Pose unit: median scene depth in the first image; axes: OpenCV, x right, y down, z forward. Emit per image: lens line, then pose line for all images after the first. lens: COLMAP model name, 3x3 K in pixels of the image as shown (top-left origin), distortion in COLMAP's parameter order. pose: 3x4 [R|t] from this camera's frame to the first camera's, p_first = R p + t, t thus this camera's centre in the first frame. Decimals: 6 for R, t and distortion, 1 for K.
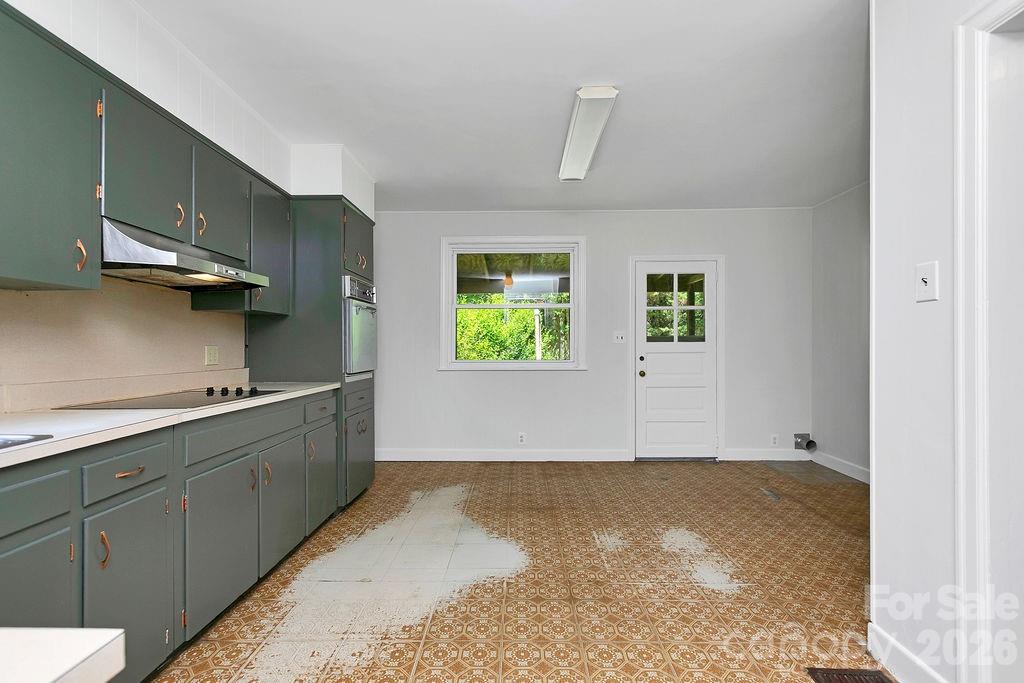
lens RADIAL K [[465.6, 0, 504.2], [0, 465.6, 344.9], [0, 0, 1]] dist [0.007039, -0.001959]
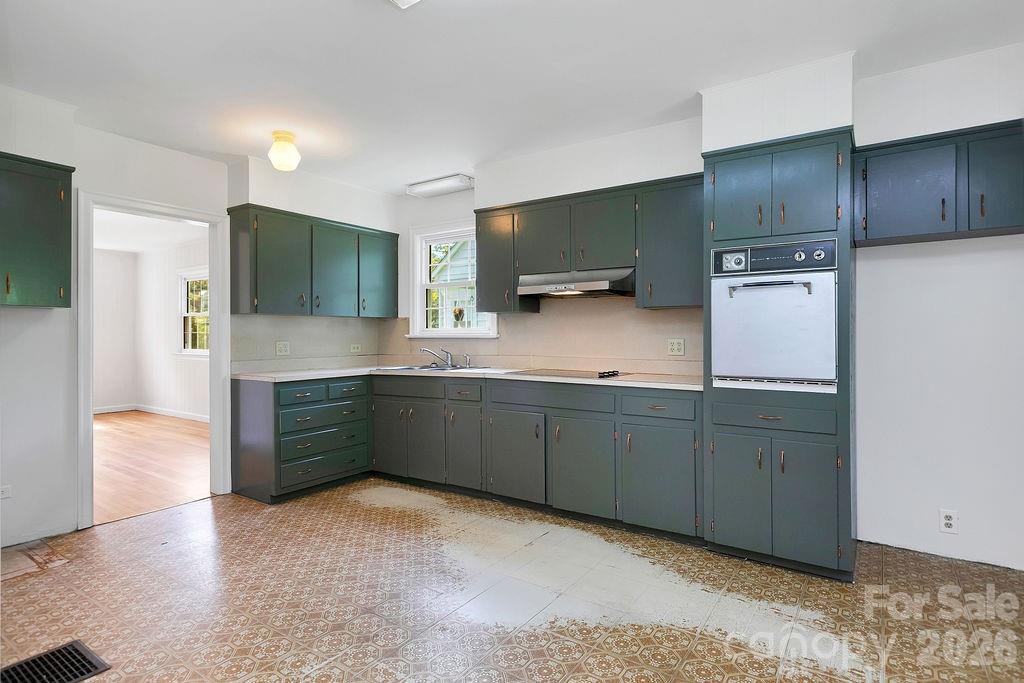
lens RADIAL K [[527.1, 0, 528.7], [0, 527.1, 328.2], [0, 0, 1]] dist [0.002093, -0.002223]
pose [[-0.523039, -0.009247, -0.852259, 0.777476], [0.005925, 0.999878, -0.014485, -0.008872], [0.852288, -0.012626, -0.522920, 1.608293]]
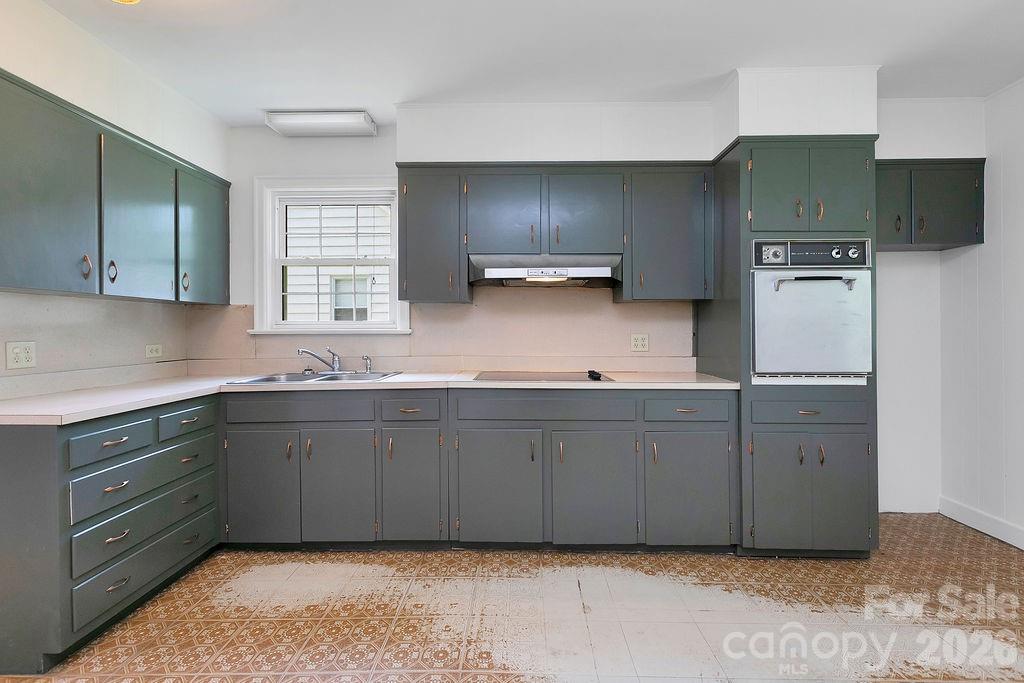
lens RADIAL K [[465.6, 0, 519.4], [0, 465.6, 328.8], [0, 0, 1]] dist [0.007039, -0.001959]
pose [[0.012904, -0.001902, -0.999915, 0.538825], [0.006060, 0.999980, -0.001824, -0.011735], [0.999898, -0.006035, 0.012915, 0.829164]]
